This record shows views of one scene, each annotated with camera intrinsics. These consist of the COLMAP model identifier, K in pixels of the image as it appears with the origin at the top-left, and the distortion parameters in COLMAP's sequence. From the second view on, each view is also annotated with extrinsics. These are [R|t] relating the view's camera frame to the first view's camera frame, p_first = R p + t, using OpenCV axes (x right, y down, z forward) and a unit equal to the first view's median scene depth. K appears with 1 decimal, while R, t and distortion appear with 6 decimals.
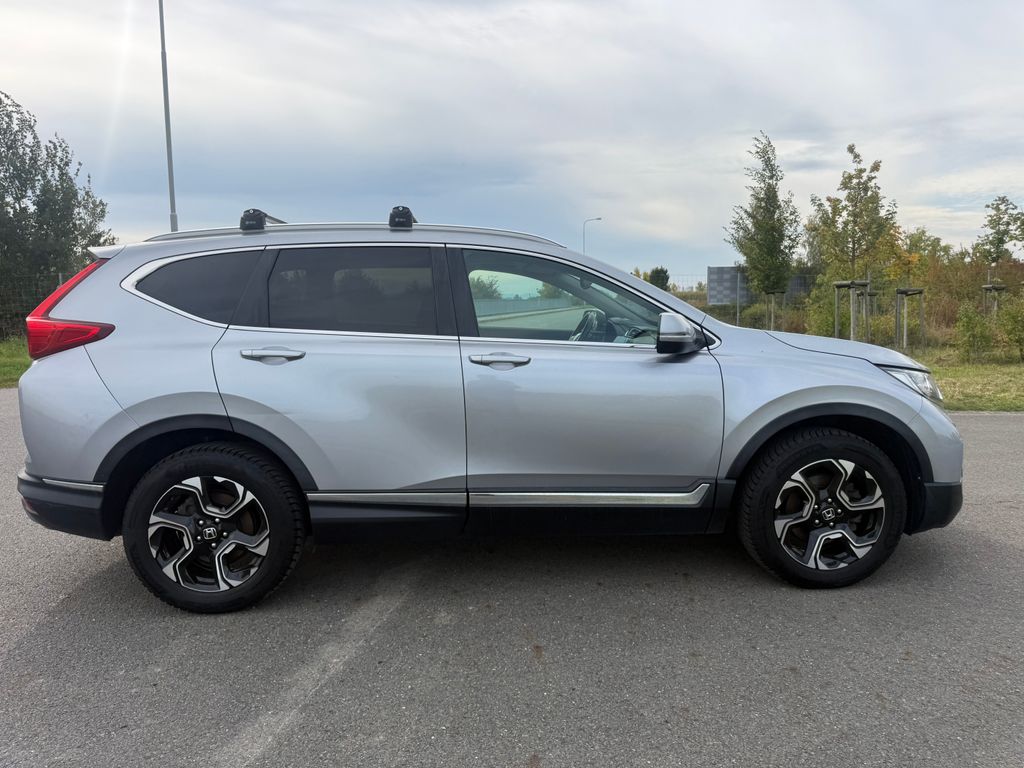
lens RADIAL K [[763.0, 0, 512.0], [0, 763.0, 384.0], [0, 0, 1]] dist [0.097795, -0.176688]
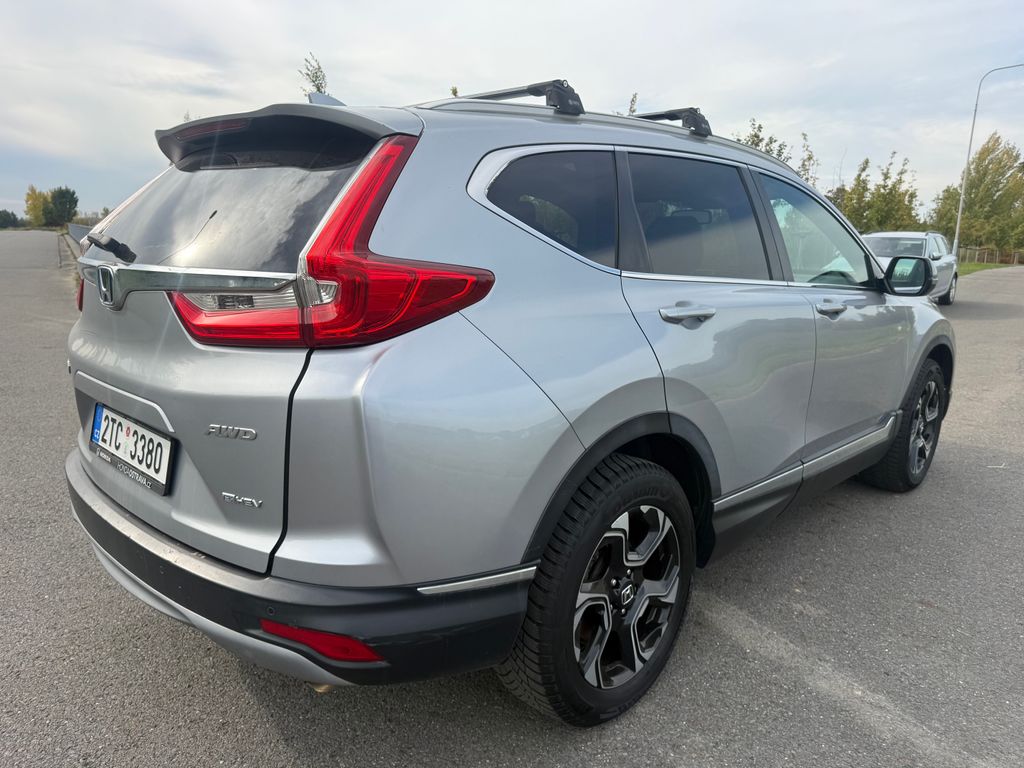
lens RADIAL K [[763.0, 0, 512.0], [0, 763.0, 384.0], [0, 0, 1]] dist [0.097795, -0.176688]
pose [[0.700200, -0.105355, 0.706131, -0.896697], [0.044886, 0.993592, 0.103735, -0.053060], [-0.712535, -0.040940, 0.700441, 0.625784]]
